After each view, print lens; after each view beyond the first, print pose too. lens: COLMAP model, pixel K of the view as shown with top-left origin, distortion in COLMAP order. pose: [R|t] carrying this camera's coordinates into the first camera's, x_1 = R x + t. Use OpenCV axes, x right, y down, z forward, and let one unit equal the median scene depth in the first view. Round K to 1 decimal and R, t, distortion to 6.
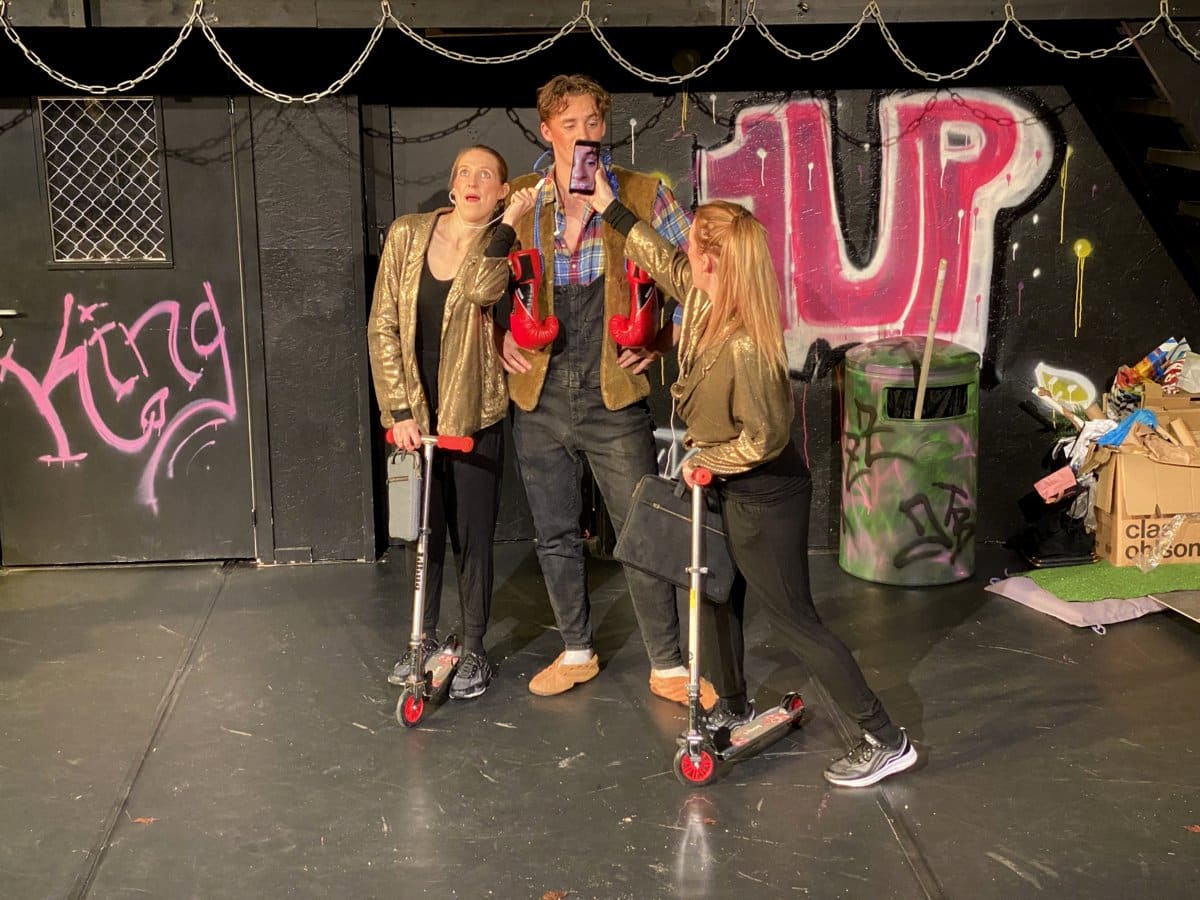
lens RADIAL K [[1748.9, 0, 606.4], [0, 1748.9, 441.5], [0, 0, 1]] dist [0.170531, -0.339570]
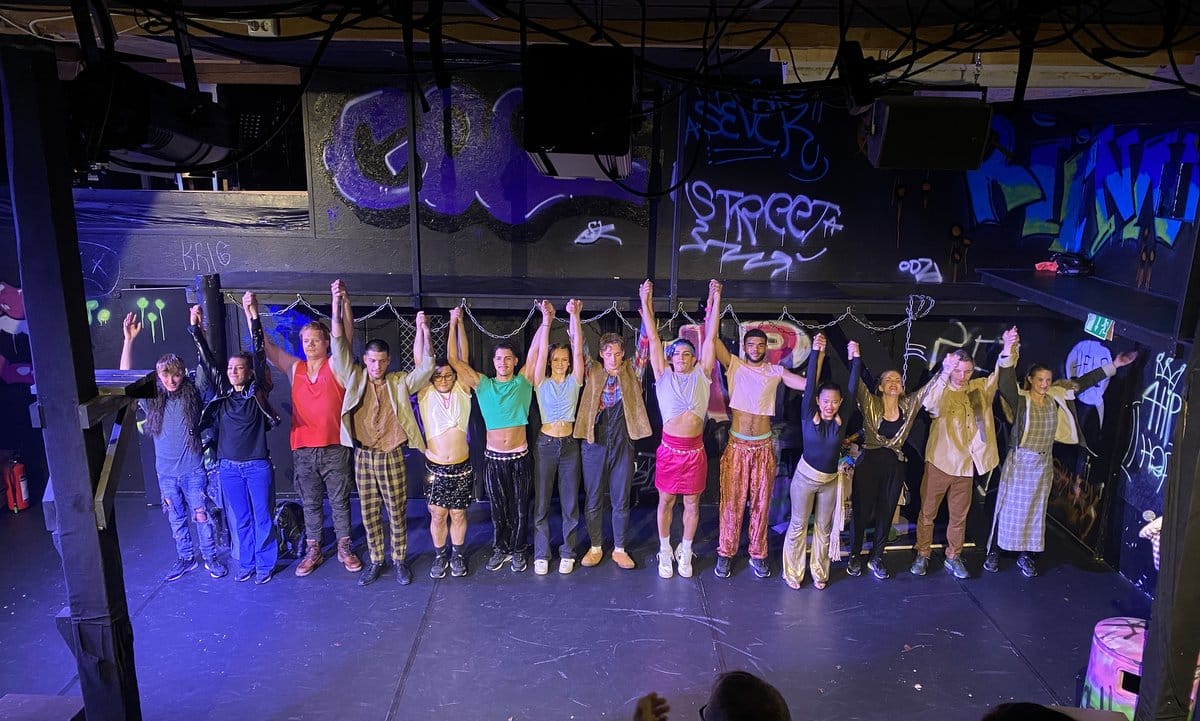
lens RADIAL K [[890.5, 0, 599.5], [0, 890.5, 372.9], [0, 0, 1]] dist [0.063238, -0.086065]
pose [[0.997878, 0.039540, -0.051735, 0.029822], [-0.038310, 0.998964, 0.024547, -0.148391], [0.052652, -0.022513, 0.998359, -0.222914]]
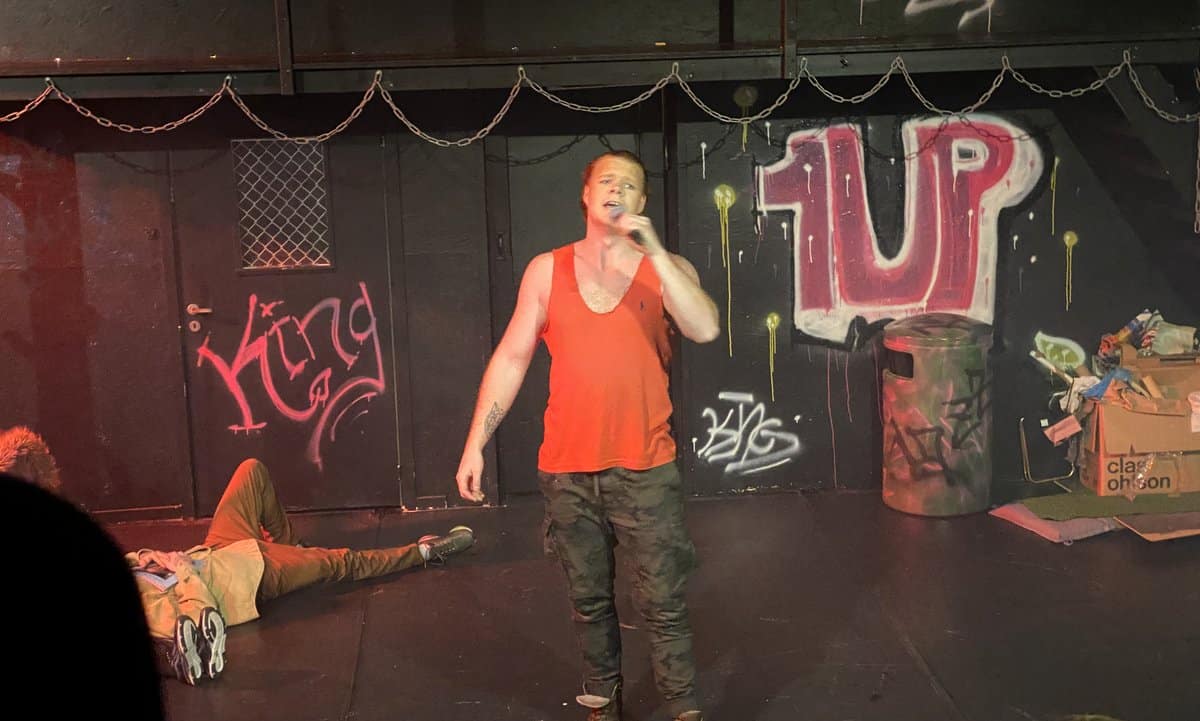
lens RADIAL K [[1733.7, 0, 607.0], [0, 1733.7, 337.5], [0, 0, 1]] dist [0.108427, 0.101344]
pose [[0.999765, -0.021615, -0.001645, -0.053308], [0.021542, 0.999123, -0.035900, -0.003960], [0.002420, 0.035856, 0.999354, -0.216542]]
